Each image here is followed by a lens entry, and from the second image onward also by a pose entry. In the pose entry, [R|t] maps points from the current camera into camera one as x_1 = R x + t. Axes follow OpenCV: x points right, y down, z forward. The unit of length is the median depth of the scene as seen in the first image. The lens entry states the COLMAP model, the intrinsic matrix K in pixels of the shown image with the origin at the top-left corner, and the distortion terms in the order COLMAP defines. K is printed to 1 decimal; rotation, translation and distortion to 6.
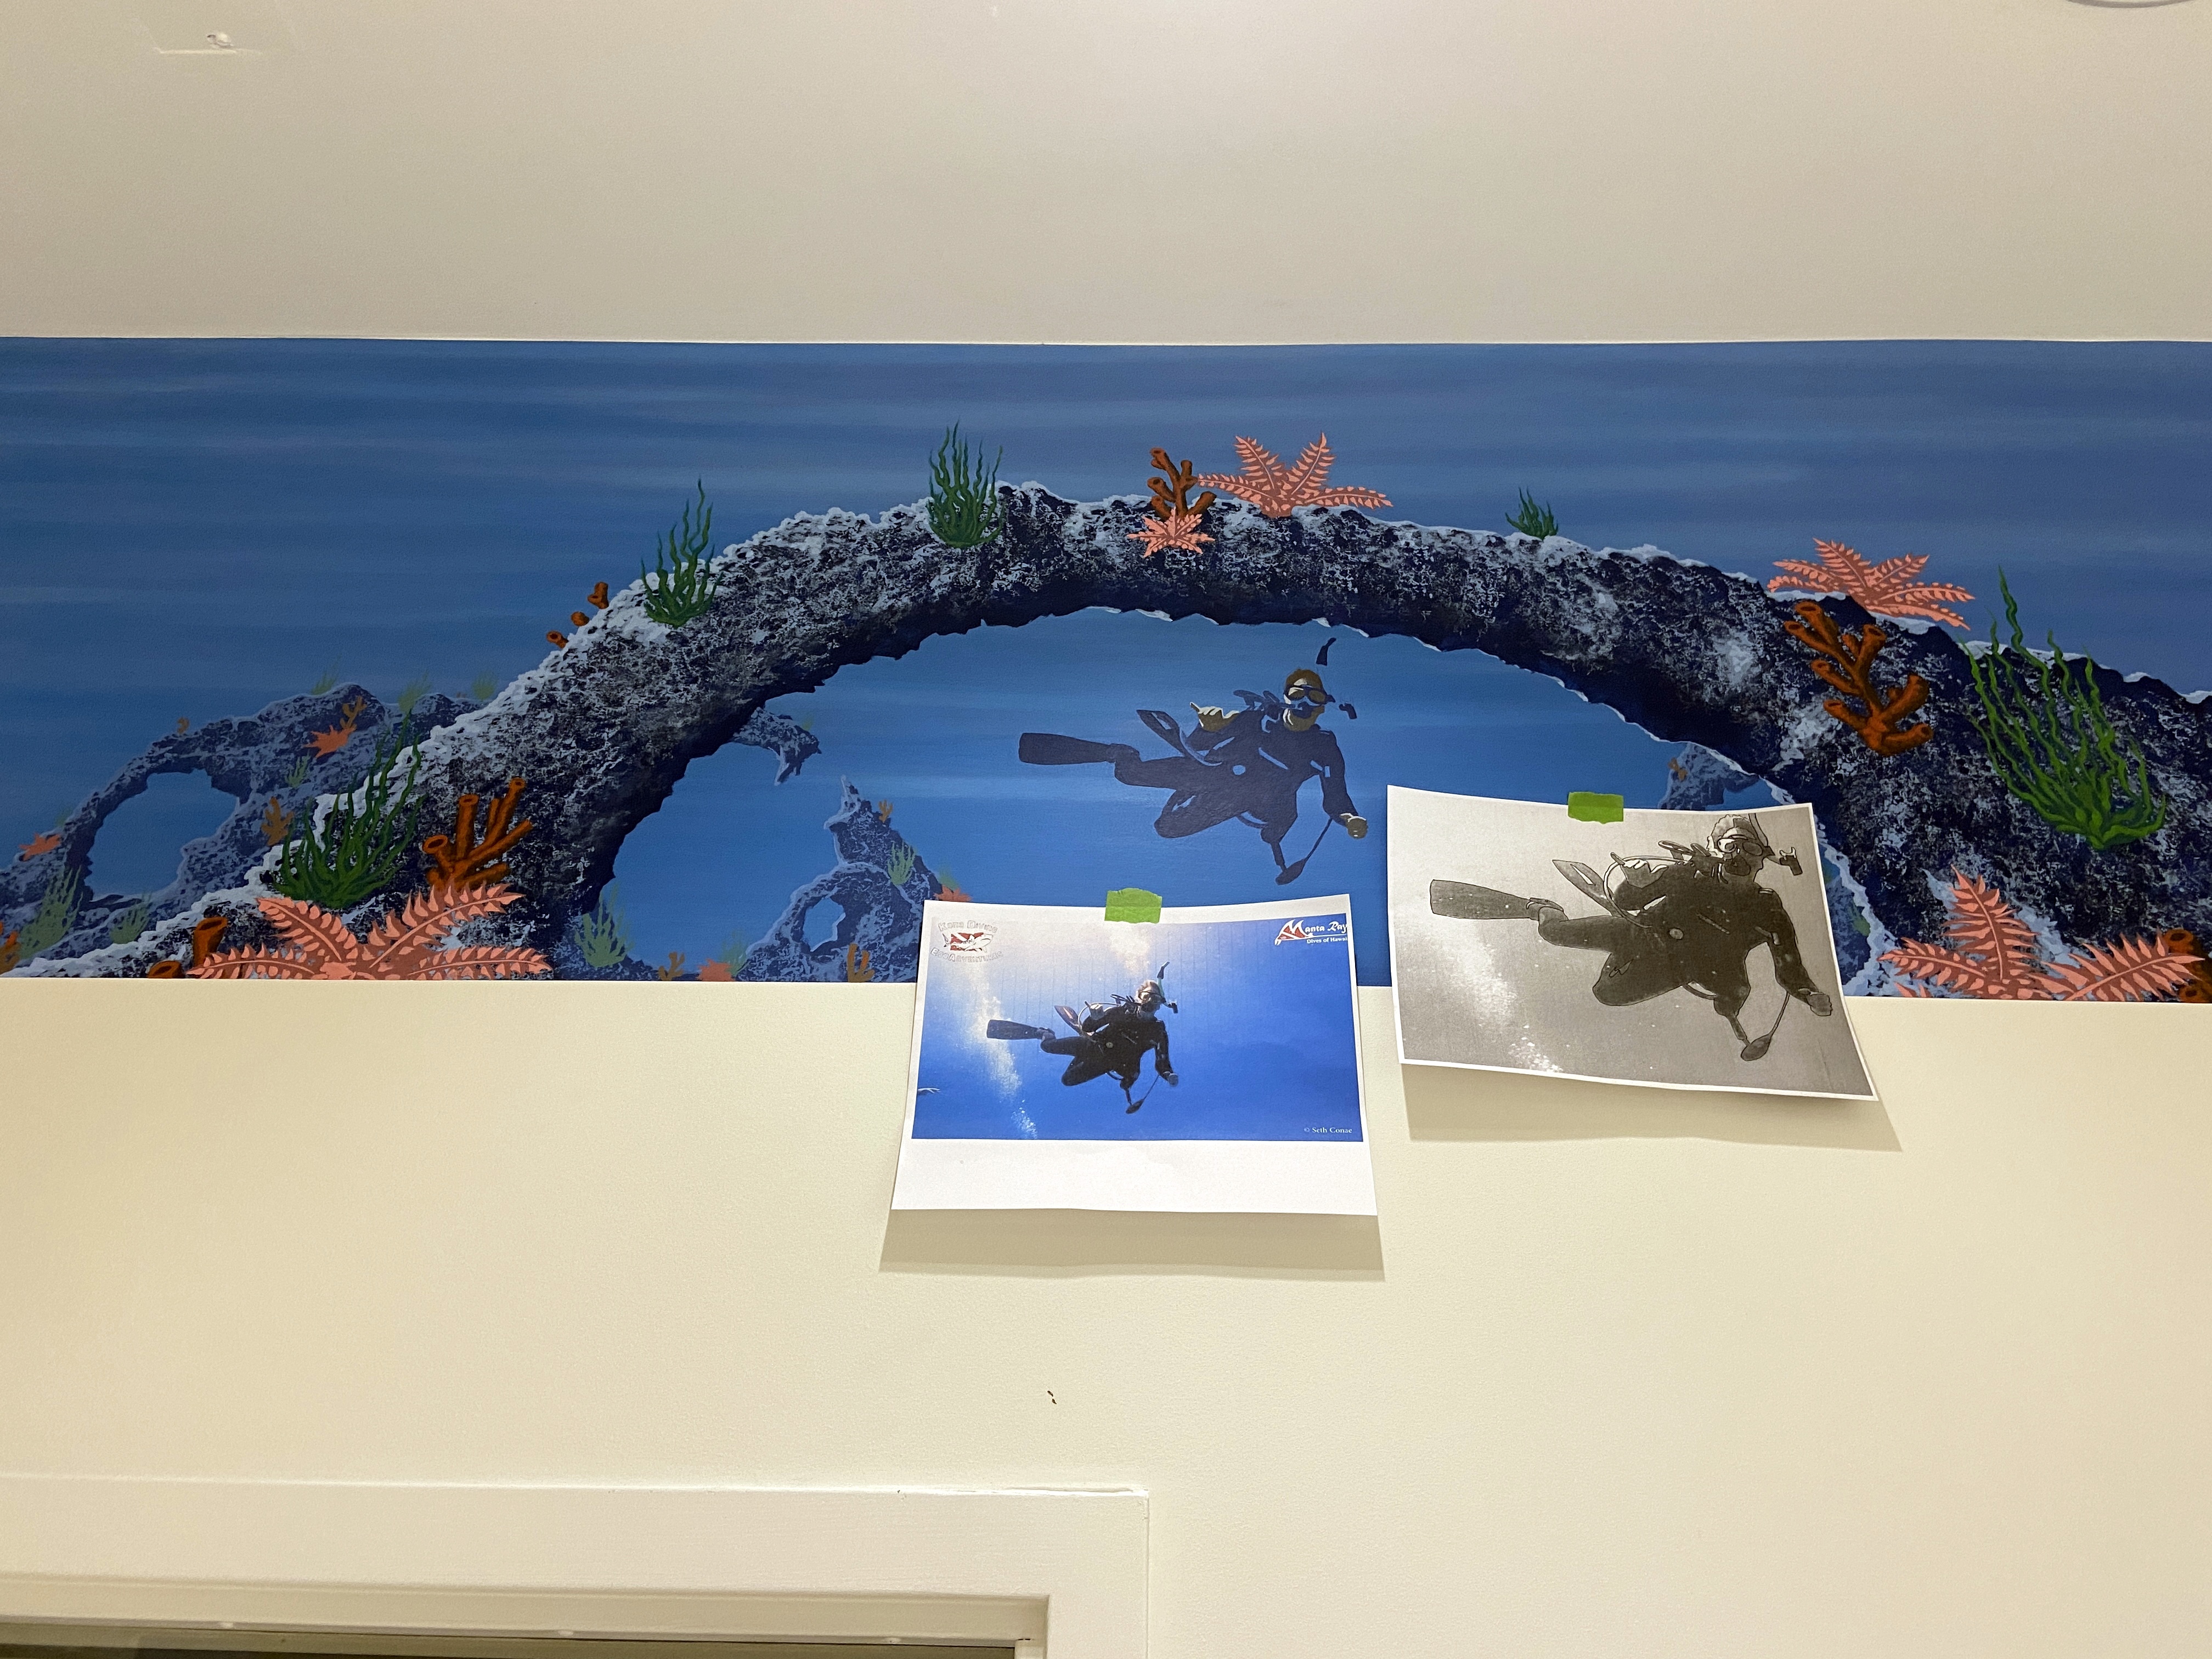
lens RADIAL K [[1658.4, 0, 1102.0], [0, 1658.4, 817.4], [0, 0, 1]] dist [0.114529, -0.140784]
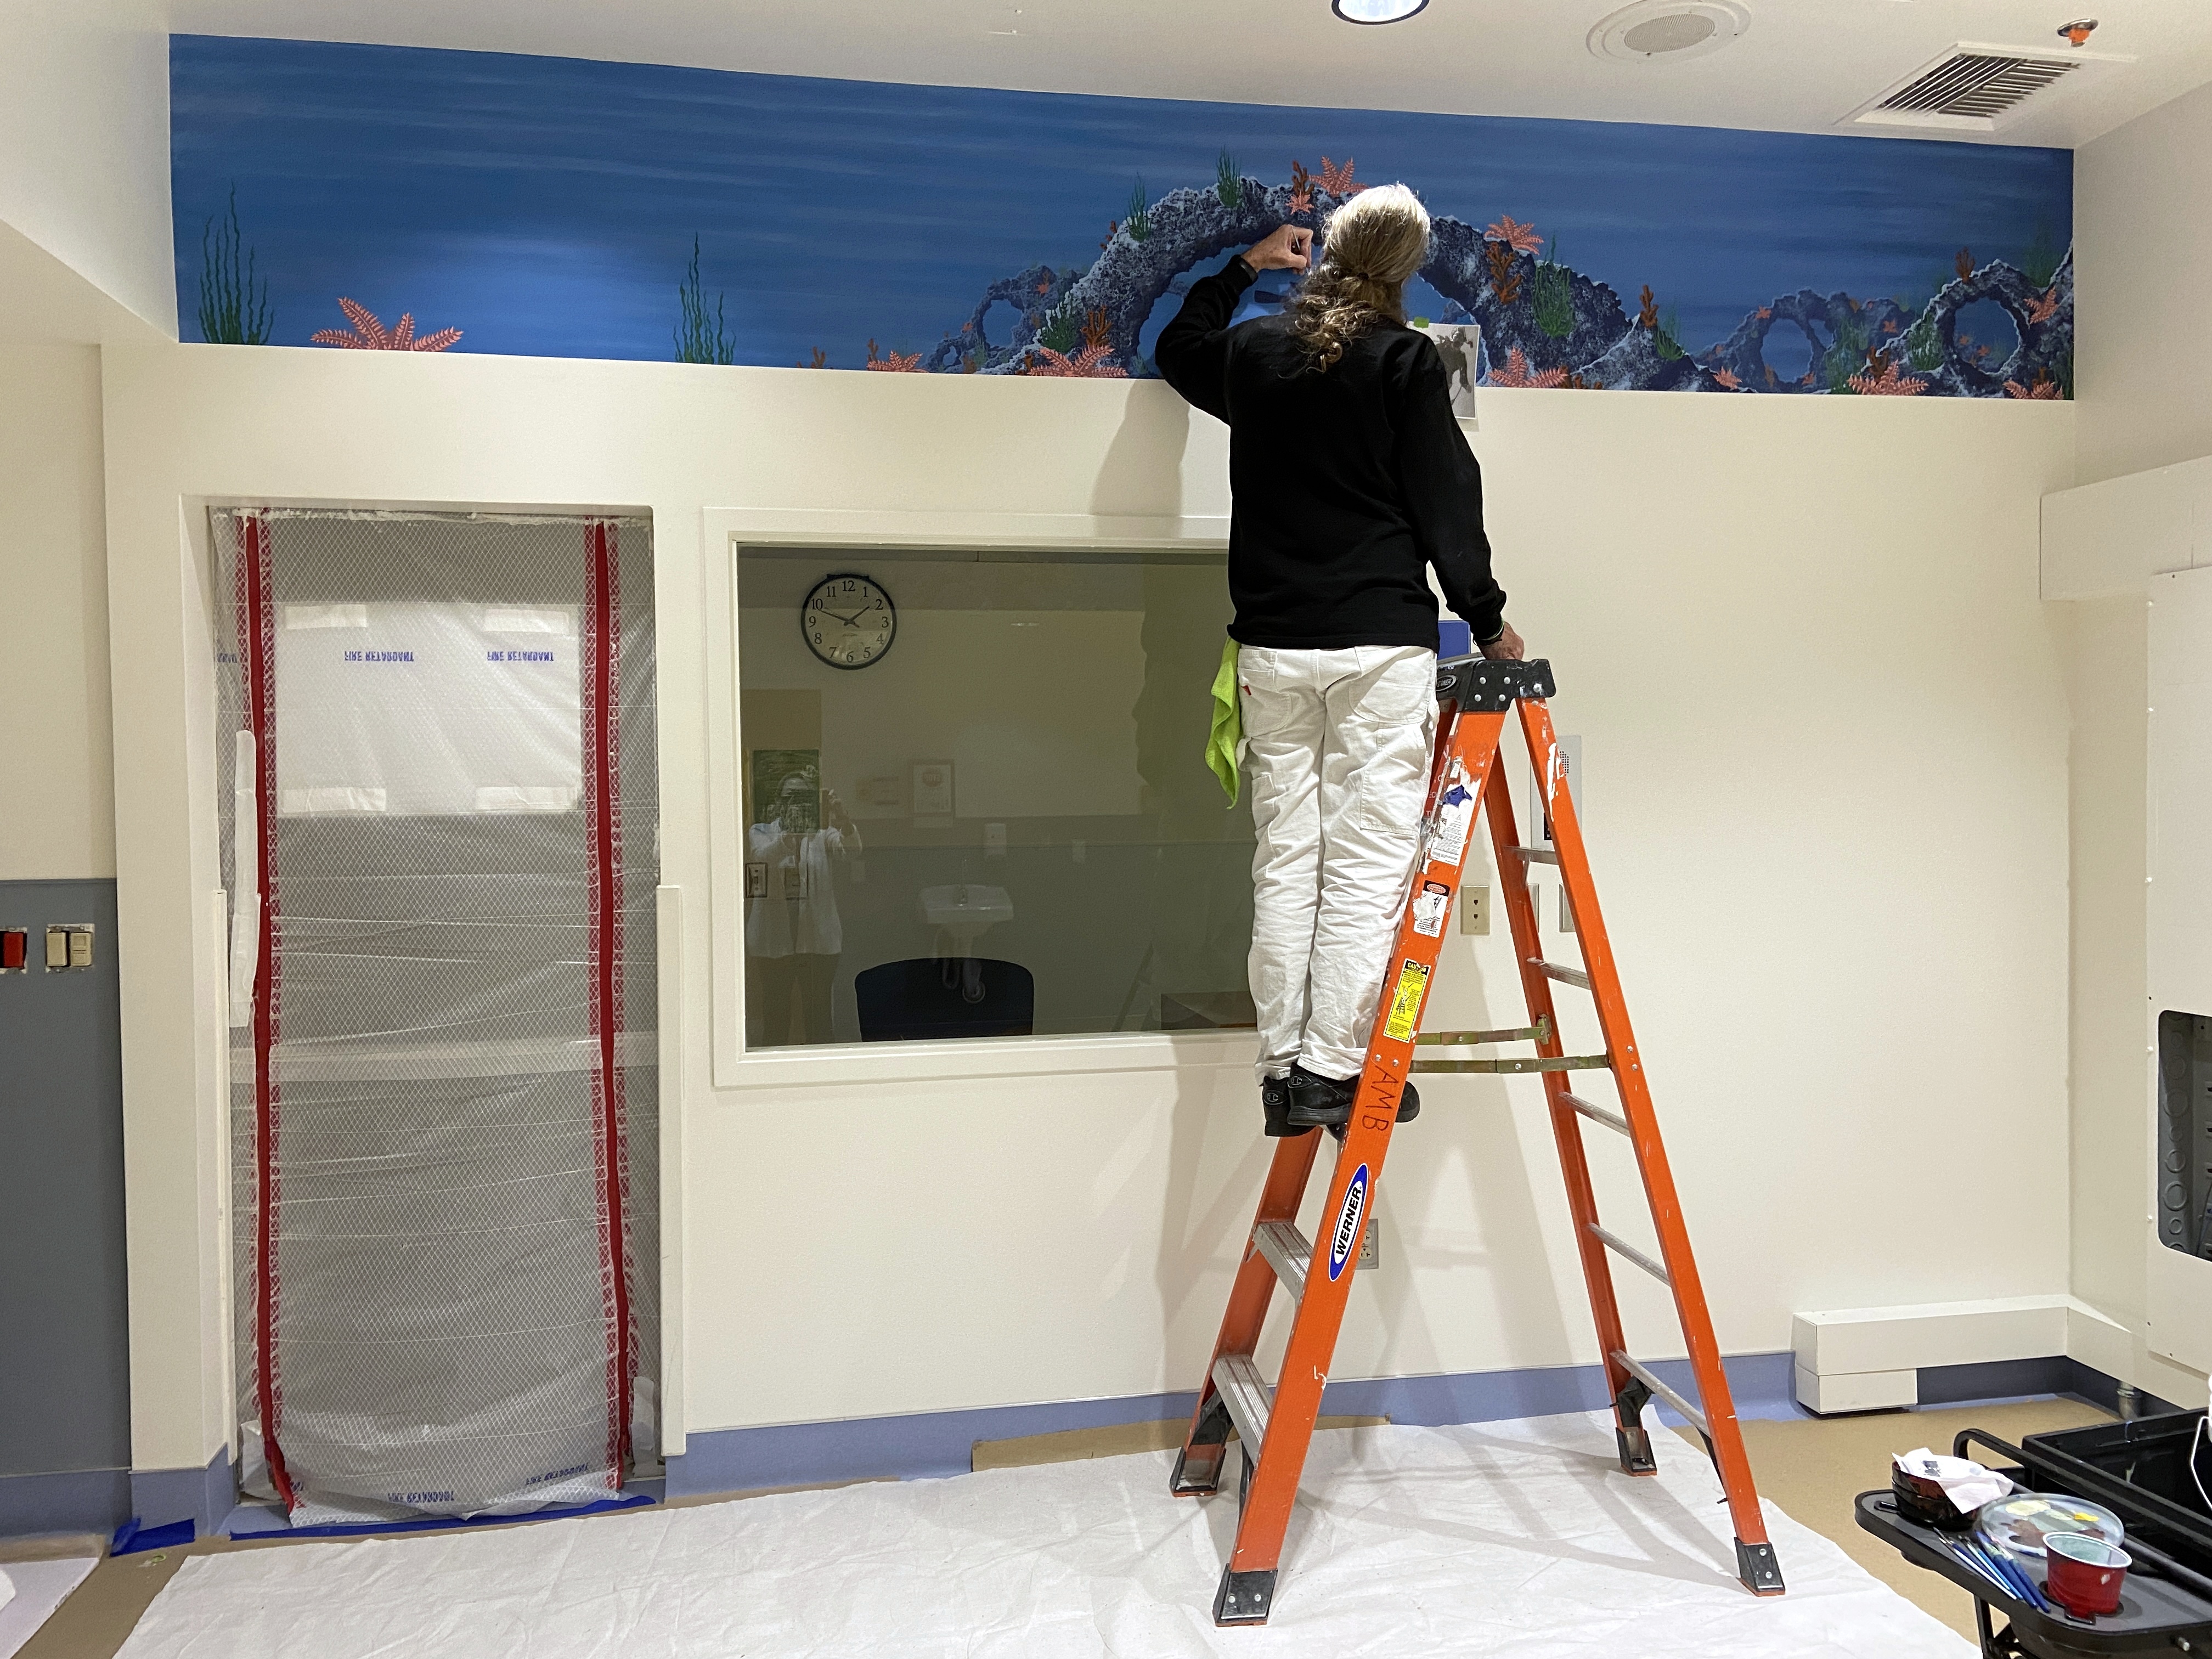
lens RADIAL K [[1658.4, 0, 1097.0], [0, 1658.4, 837.1], [0, 0, 1]] dist [0.114529, -0.140784]
pose [[0.981111, -0.041849, 0.188866, -0.975853], [-0.077149, 0.810669, 0.580400, -1.022228], [-0.177397, -0.584008, 0.792127, -2.060098]]
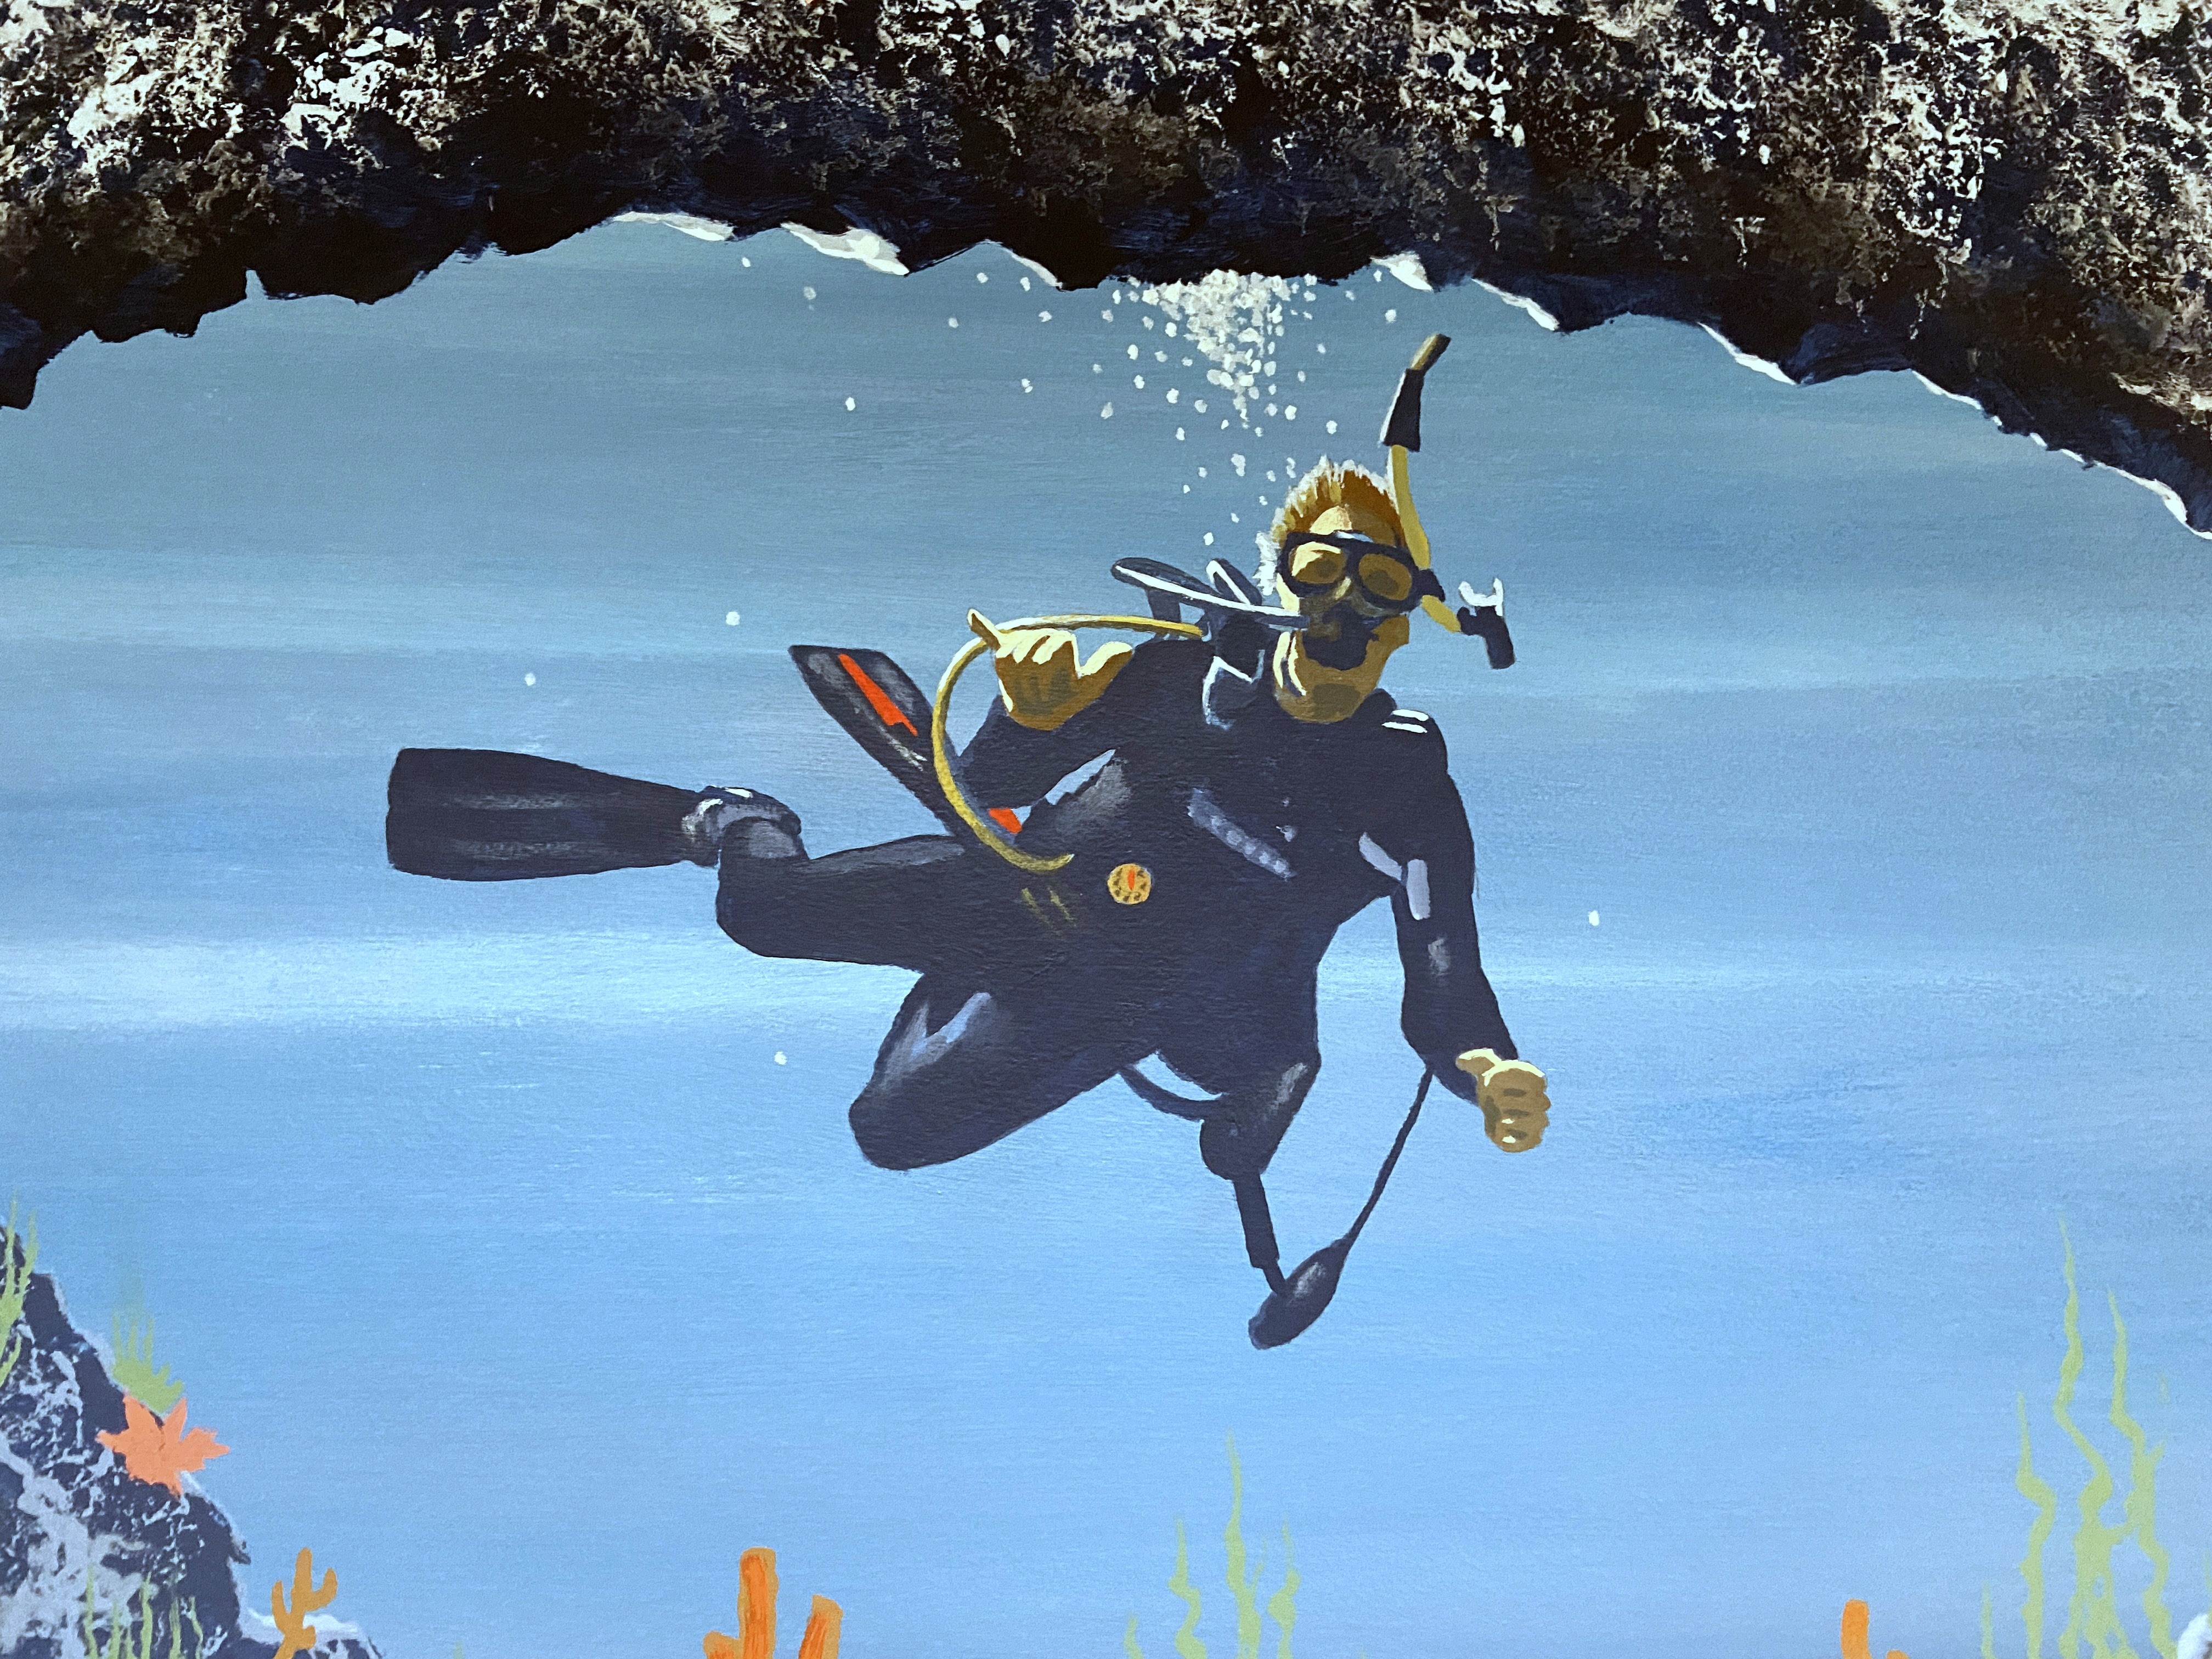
lens RADIAL K [[1658.4, 0, 1094.0], [0, 1658.4, 847.6], [0, 0, 1]] dist [0.114529, -0.140784]
pose [[0.998283, -0.036354, 0.045933, 0.059974], [0.012311, 0.896817, 0.442229, -0.163139], [-0.057270, -0.440905, 0.895725, 0.702195]]
